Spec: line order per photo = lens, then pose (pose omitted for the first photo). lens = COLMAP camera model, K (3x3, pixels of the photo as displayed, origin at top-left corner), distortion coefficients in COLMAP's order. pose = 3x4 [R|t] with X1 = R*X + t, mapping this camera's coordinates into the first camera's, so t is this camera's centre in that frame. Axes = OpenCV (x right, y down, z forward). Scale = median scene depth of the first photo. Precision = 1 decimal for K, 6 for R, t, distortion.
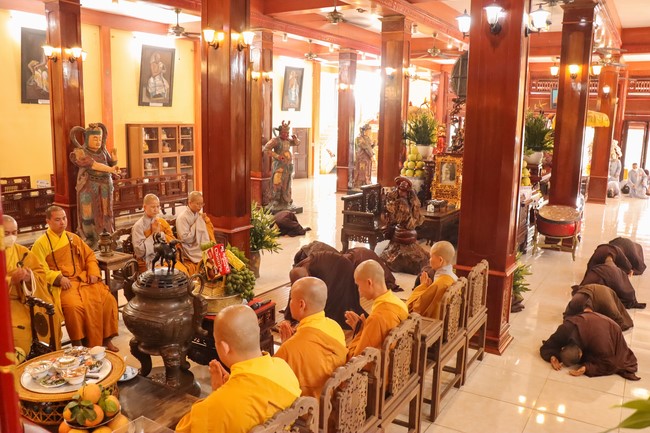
lens RADIAL K [[548.0, 0, 325.0], [0, 548.0, 216.5], [0, 0, 1]] dist [-0.161573, 0.108078]
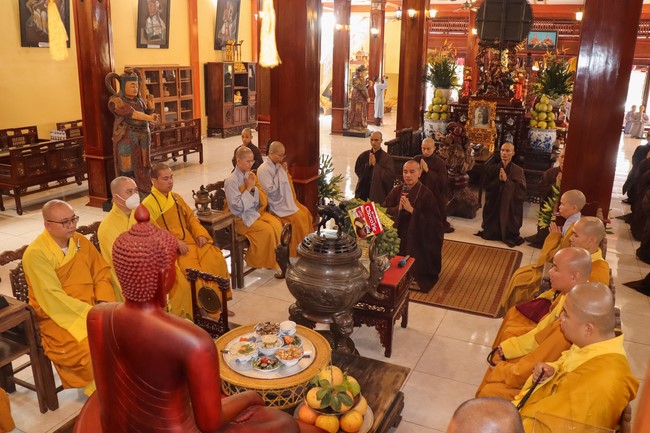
lens RADIAL K [[529.9, 0, 325.0], [0, 529.9, 216.5], [0, 0, 1]] dist [-0.143950, 0.081615]
pose [[0.994912, -0.031650, 0.095650, -0.140951], [0.020114, 0.992662, 0.119241, -0.014231], [-0.098722, -0.116711, 0.988247, 0.033141]]
